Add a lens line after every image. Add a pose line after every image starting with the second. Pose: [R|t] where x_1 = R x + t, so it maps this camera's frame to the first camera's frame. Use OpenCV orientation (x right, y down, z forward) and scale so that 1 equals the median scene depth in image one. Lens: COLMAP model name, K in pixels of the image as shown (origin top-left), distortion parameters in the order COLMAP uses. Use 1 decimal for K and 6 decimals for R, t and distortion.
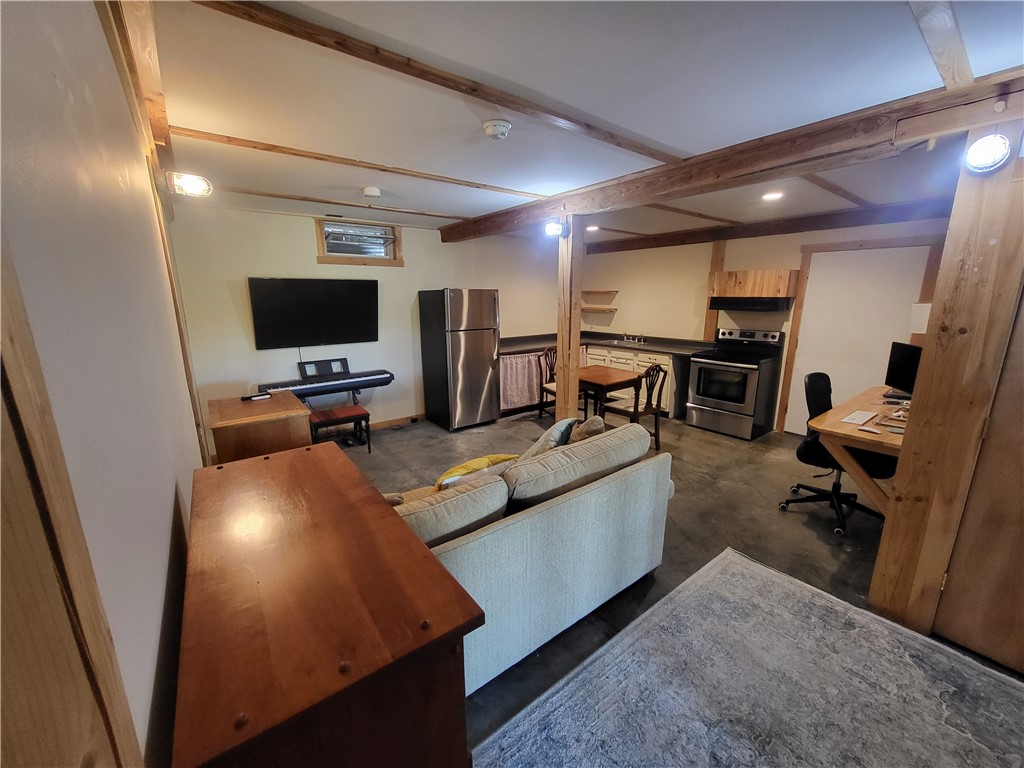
lens RADIAL K [[403.8, 0, 516.2], [0, 403.8, 381.3], [0, 0, 1]] dist [0.000831, 0.000052]
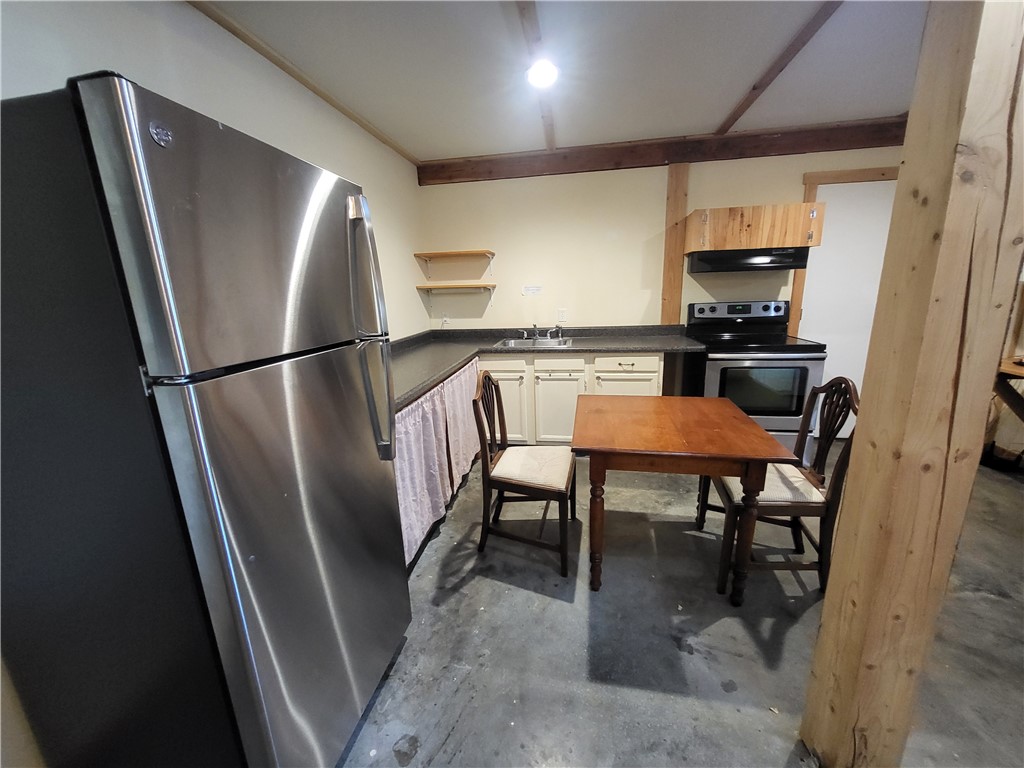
lens RADIAL K [[403.8, 0, 509.6], [0, 403.8, 381.9], [0, 0, 1]] dist [0.000831, 0.000052]
pose [[0.745927, -0.170132, 0.643931, -0.157031], [0.168060, 0.983618, 0.065201, -0.101343], [-0.644475, 0.059584, 0.762300, 0.722372]]
